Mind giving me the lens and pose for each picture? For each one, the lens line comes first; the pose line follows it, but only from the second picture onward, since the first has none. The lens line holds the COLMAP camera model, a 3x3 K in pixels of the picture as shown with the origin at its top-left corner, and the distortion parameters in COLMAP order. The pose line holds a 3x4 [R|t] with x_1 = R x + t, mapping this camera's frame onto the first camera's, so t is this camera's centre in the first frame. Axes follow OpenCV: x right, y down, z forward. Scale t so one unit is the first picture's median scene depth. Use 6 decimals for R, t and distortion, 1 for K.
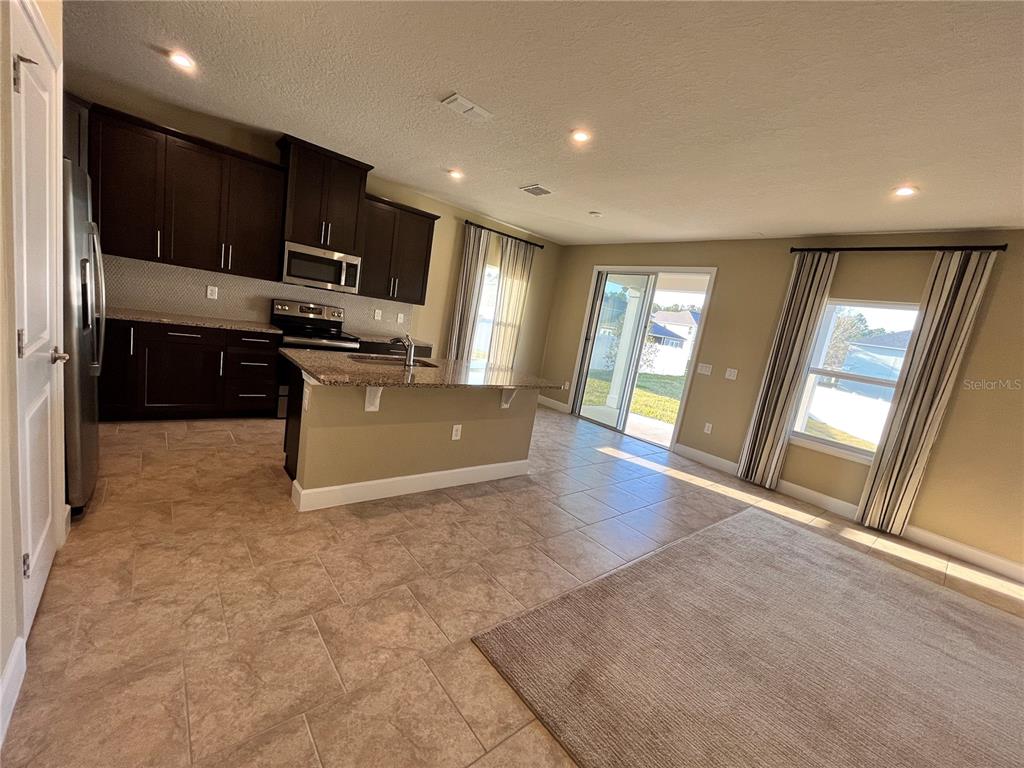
lens RADIAL K [[415.0, 0, 509.4], [0, 415.0, 385.4], [0, 0, 1]] dist [-0.002569, 0.000024]
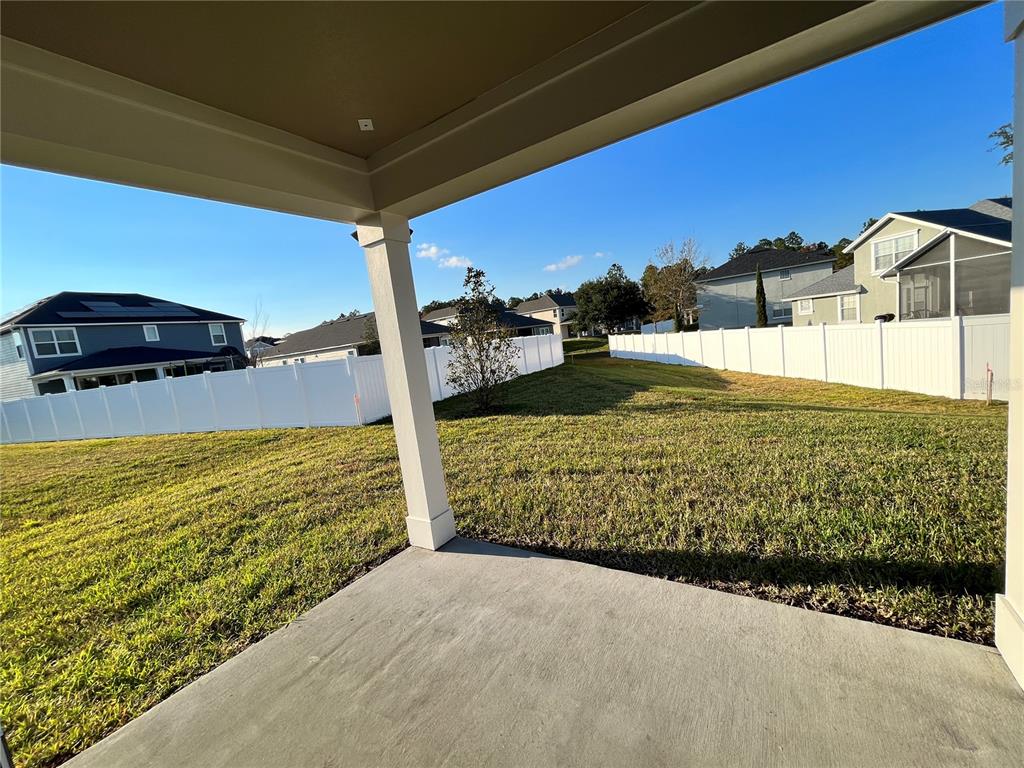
lens RADIAL K [[415.0, 0, 511.9], [0, 415.0, 385.1], [0, 0, 1]] dist [-0.002569, 0.000024]
pose [[0.915106, -0.312205, 0.255165, 0.594411], [0.321695, 0.946831, 0.004782, -0.135383], [-0.243091, 0.077709, 0.966886, 1.354977]]
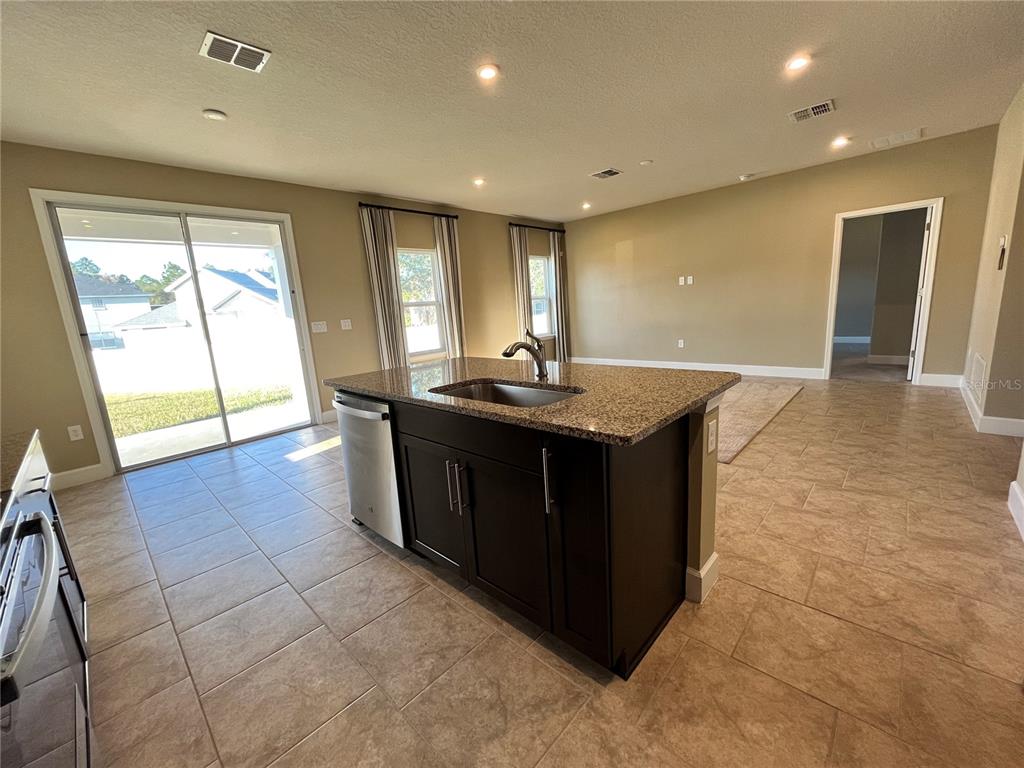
lens RADIAL K [[415.0, 0, 514.8], [0, 415.0, 383.7], [0, 0, 1]] dist [-0.002569, 0.000024]
pose [[-0.128845, -0.333717, 0.933827, -0.658321], [0.205494, 0.912251, 0.354359, -0.213107], [-0.970140, 0.237553, -0.048962, 0.837182]]
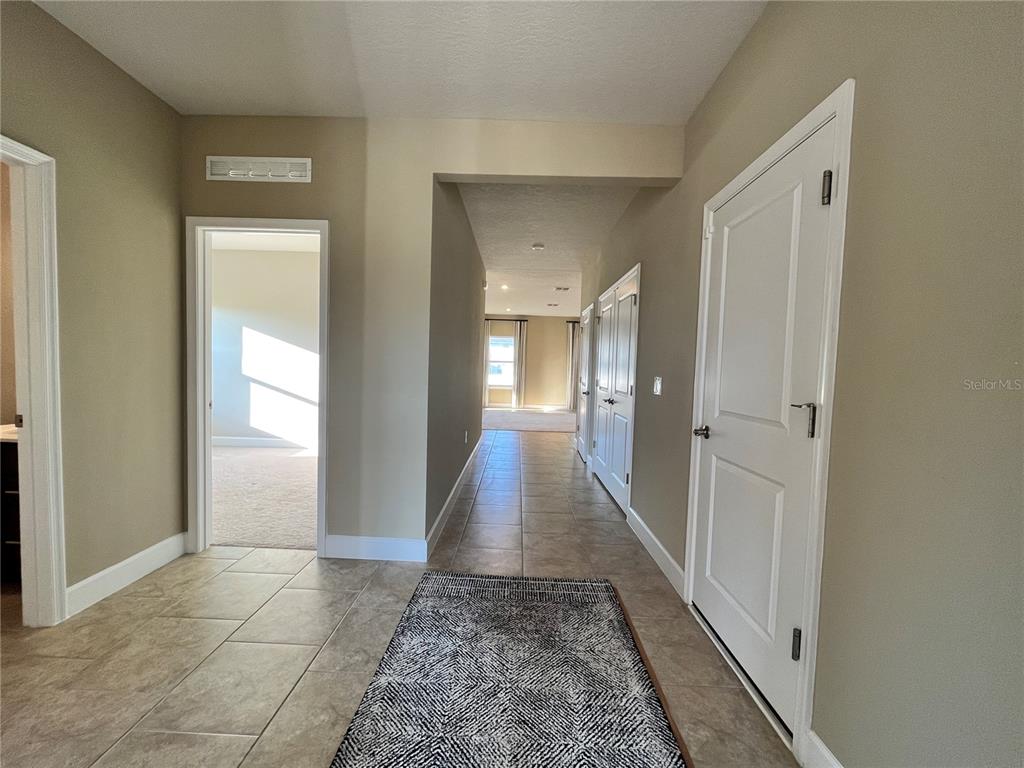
lens RADIAL K [[415.0, 0, 511.1], [0, 415.0, 384.7], [0, 0, 1]] dist [-0.002569, 0.000024]
pose [[0.651352, -0.175432, 0.738217, -1.346695], [0.196023, 0.978784, 0.059644, -0.027741], [-0.733018, 0.105858, 0.671922, -1.022015]]
